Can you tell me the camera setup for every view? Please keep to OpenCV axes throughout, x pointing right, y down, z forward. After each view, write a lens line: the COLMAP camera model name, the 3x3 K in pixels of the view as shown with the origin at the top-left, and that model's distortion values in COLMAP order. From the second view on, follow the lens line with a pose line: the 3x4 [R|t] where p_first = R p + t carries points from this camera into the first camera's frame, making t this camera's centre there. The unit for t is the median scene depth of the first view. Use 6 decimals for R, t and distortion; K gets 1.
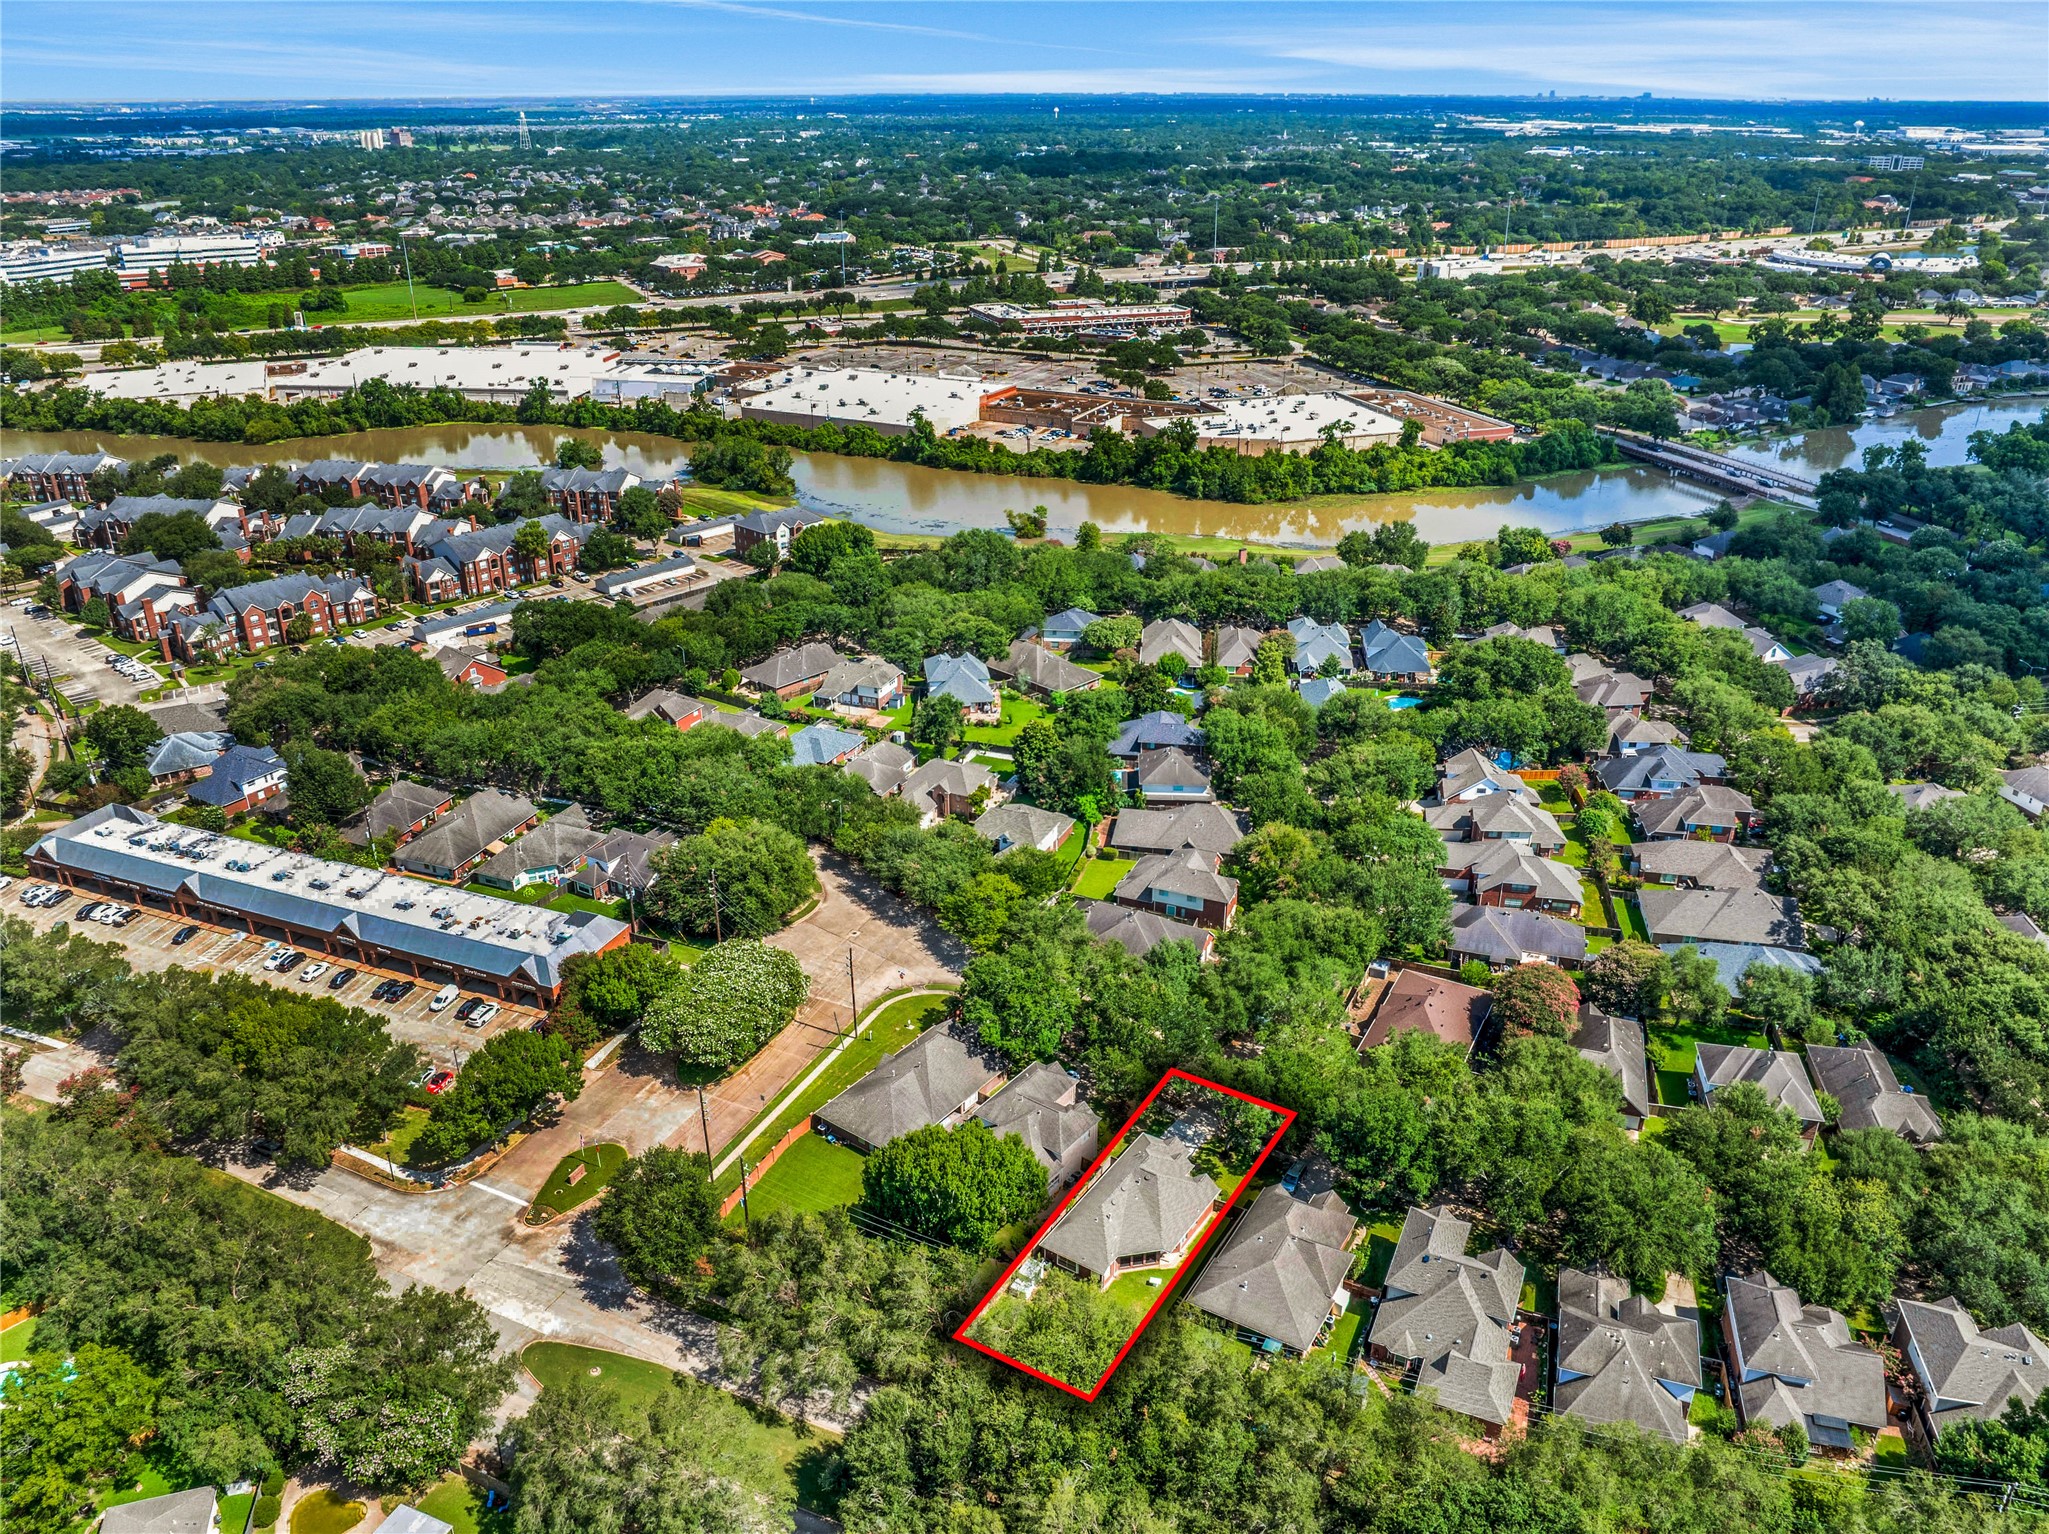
lens RADIAL K [[1465.5, 0, 1056.8], [0, 1465.5, 774.2], [0, 0, 1]] dist [-0.040548, 0.011503]
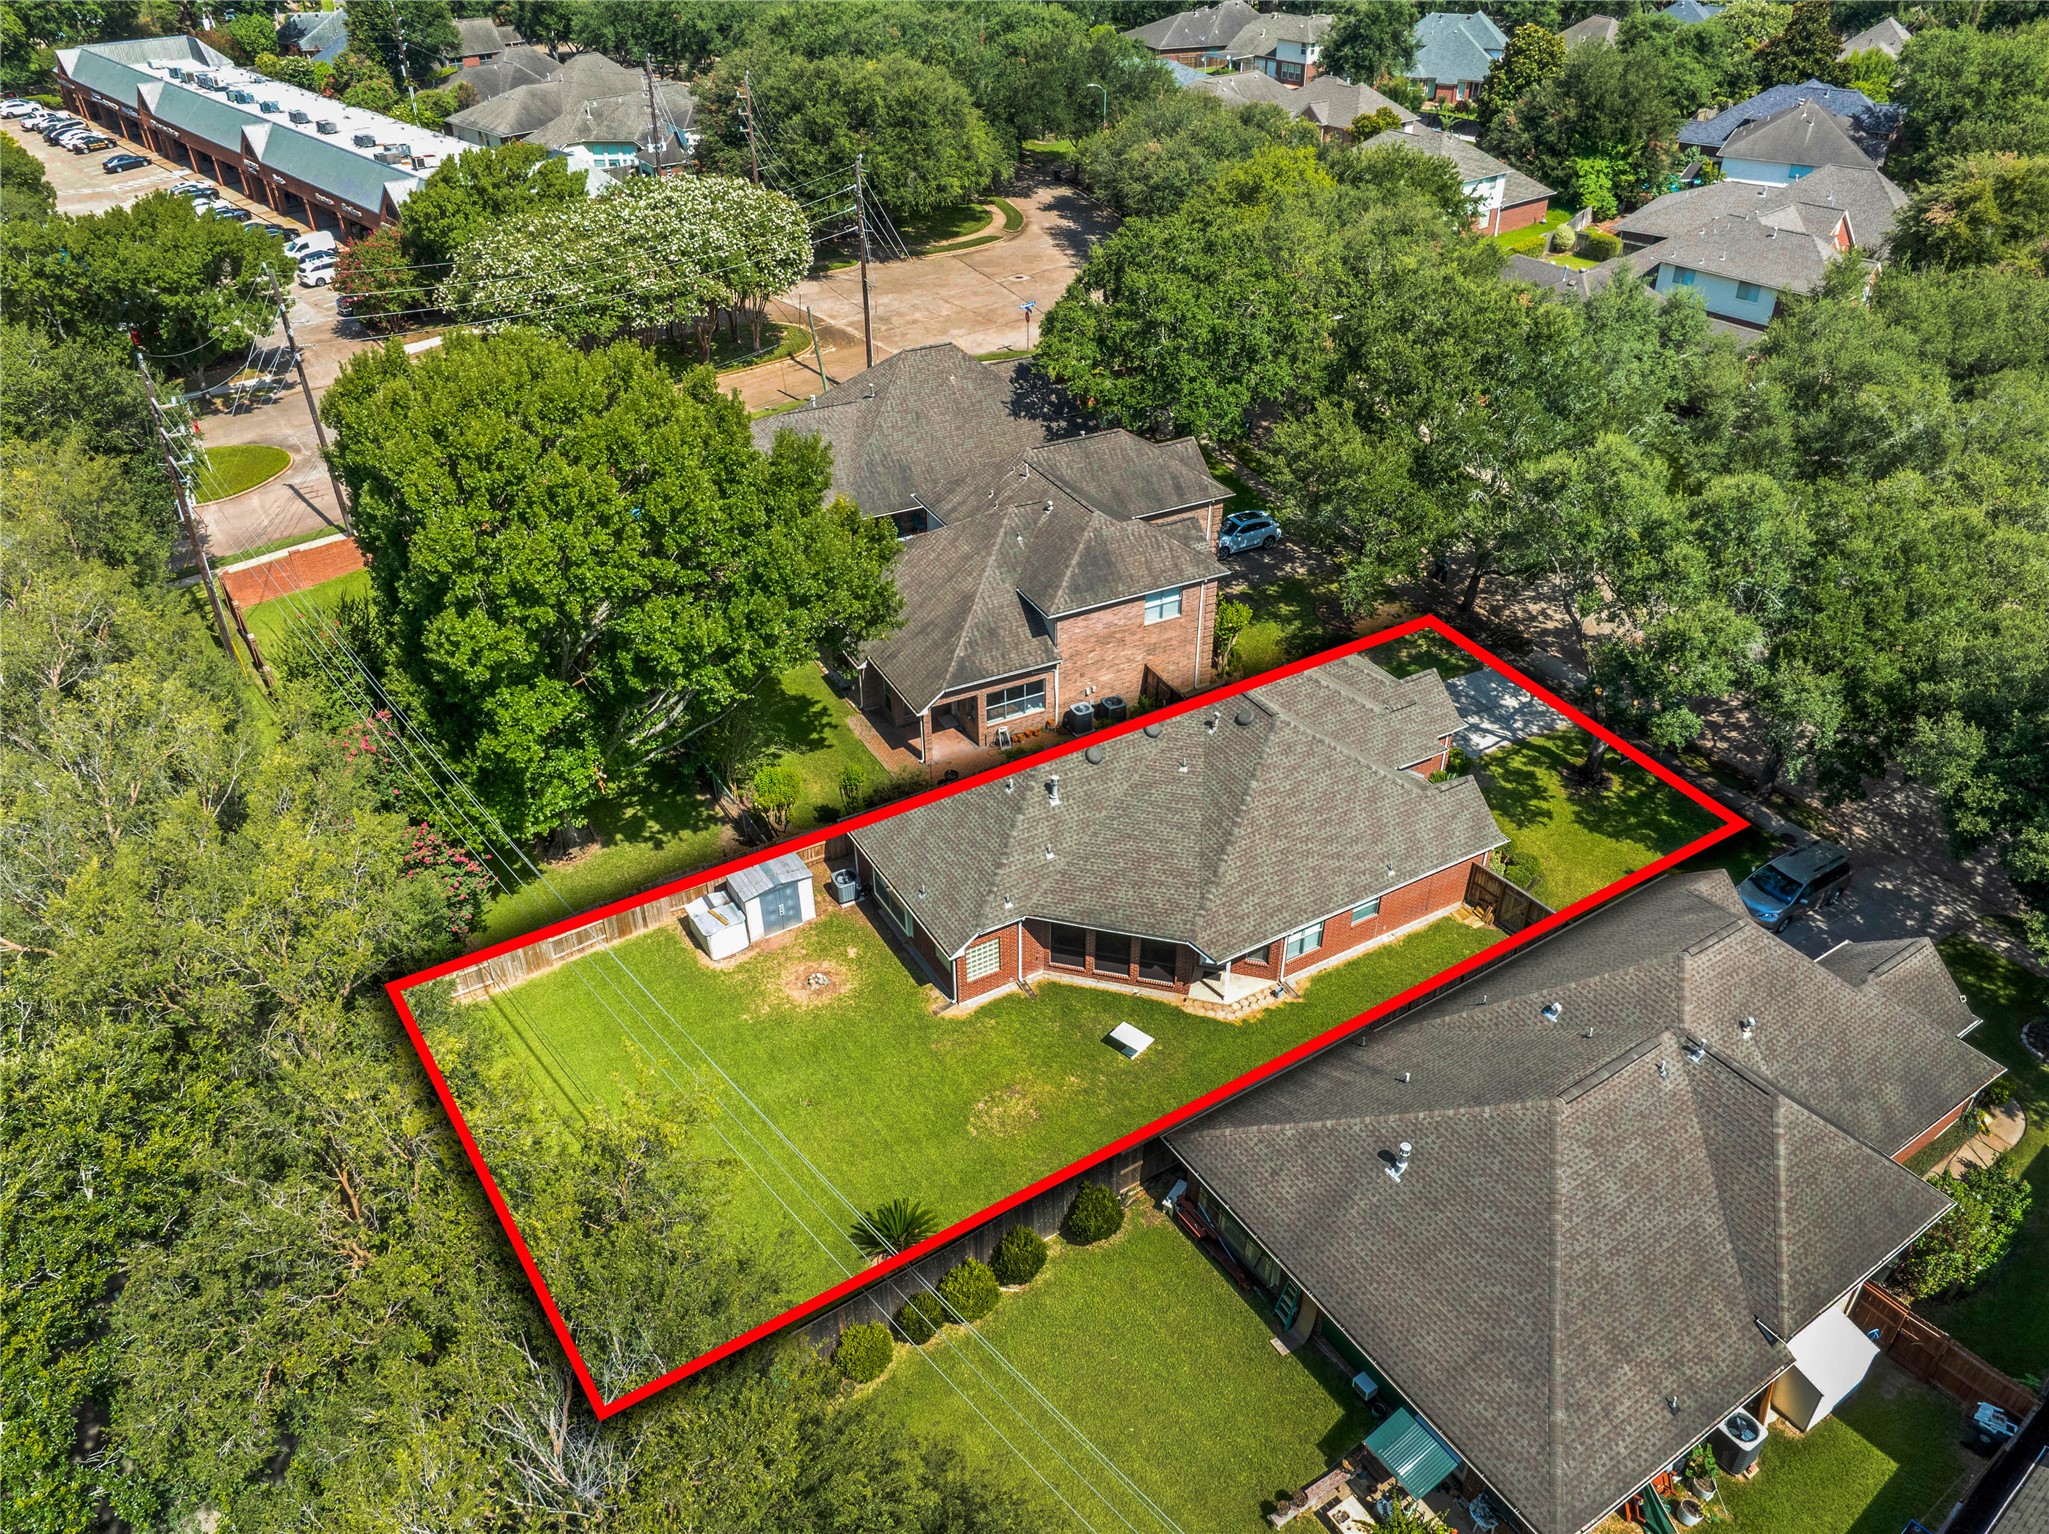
lens RADIAL K [[1465.5, 0, 1056.8], [0, 1465.5, 774.2], [0, 0, 1]] dist [-0.040548, 0.011503]
pose [[0.893787, 0.241609, -0.377848, 0.142811], [-0.180932, 0.965135, 0.189152, 0.239177], [0.410375, -0.100696, 0.906340, 0.716689]]
